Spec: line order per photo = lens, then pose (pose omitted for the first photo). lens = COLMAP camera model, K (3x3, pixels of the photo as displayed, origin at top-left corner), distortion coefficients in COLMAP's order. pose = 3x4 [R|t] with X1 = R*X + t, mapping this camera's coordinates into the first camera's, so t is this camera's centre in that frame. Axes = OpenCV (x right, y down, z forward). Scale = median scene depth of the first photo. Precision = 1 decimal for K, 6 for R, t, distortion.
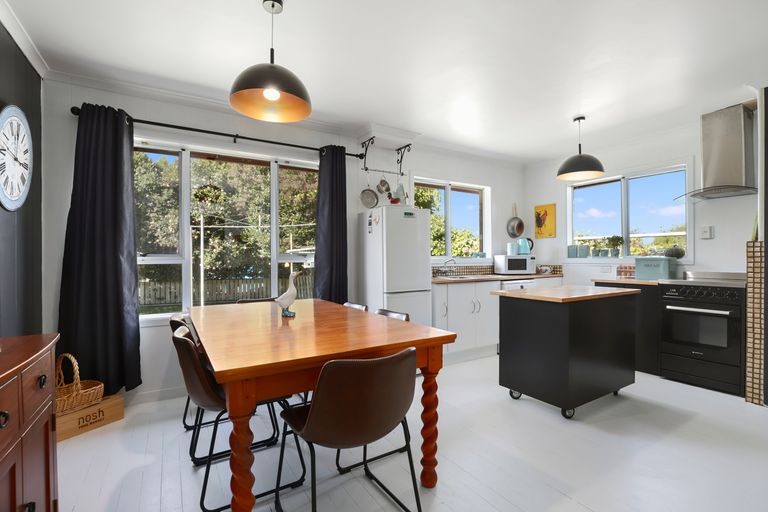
lens RADIAL K [[350.8, 0, 390.8], [0, 350.8, 259.5], [0, 0, 1]] dist [-0.026232, 0.005479]
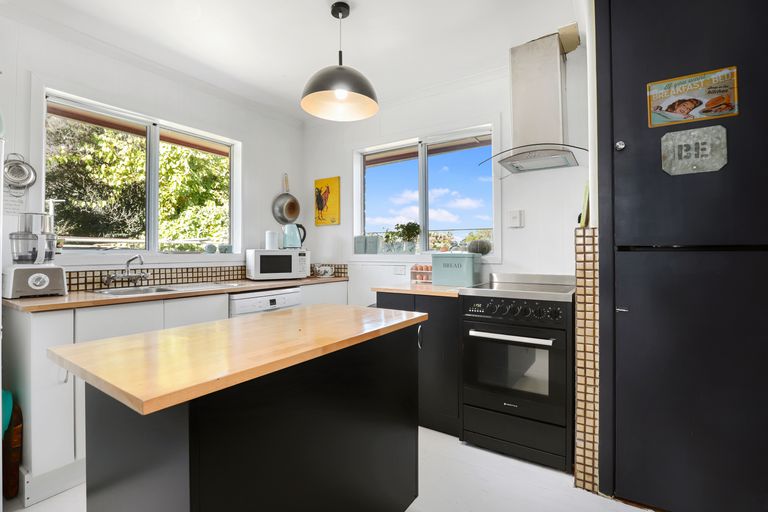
lens RADIAL K [[350.8, 0, 383.6], [0, 350.8, 249.3], [0, 0, 1]] dist [-0.026232, 0.005479]
pose [[0.911044, 0.007899, 0.412234, 0.349349], [-0.000570, 0.999840, -0.017897, -0.001695], [-0.412310, 0.016069, 0.910902, 0.429623]]
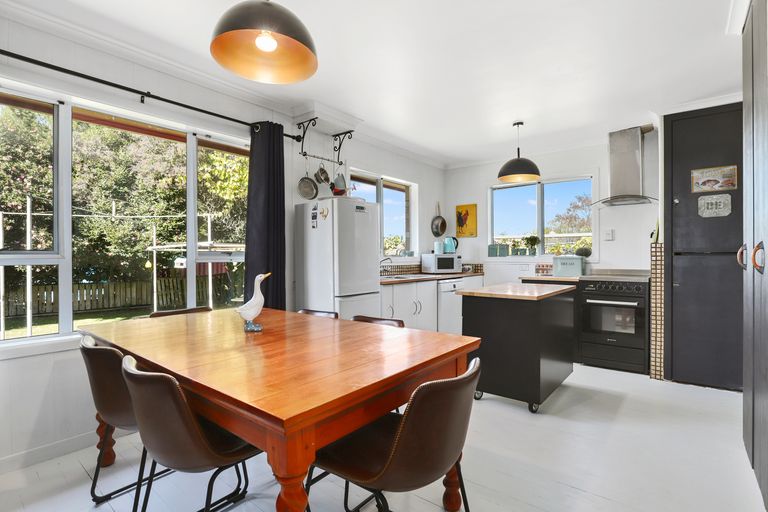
lens RADIAL K [[369.6, 0, 385.1], [0, 369.6, 257.2], [0, 0, 1]] dist [-0.018012, 0.002953]
pose [[0.946393, 0.000384, 0.323018, -0.179624], [0.000488, 0.999996, -0.002618, -0.000344], [-0.323018, 0.002636, 0.946389, 0.075299]]
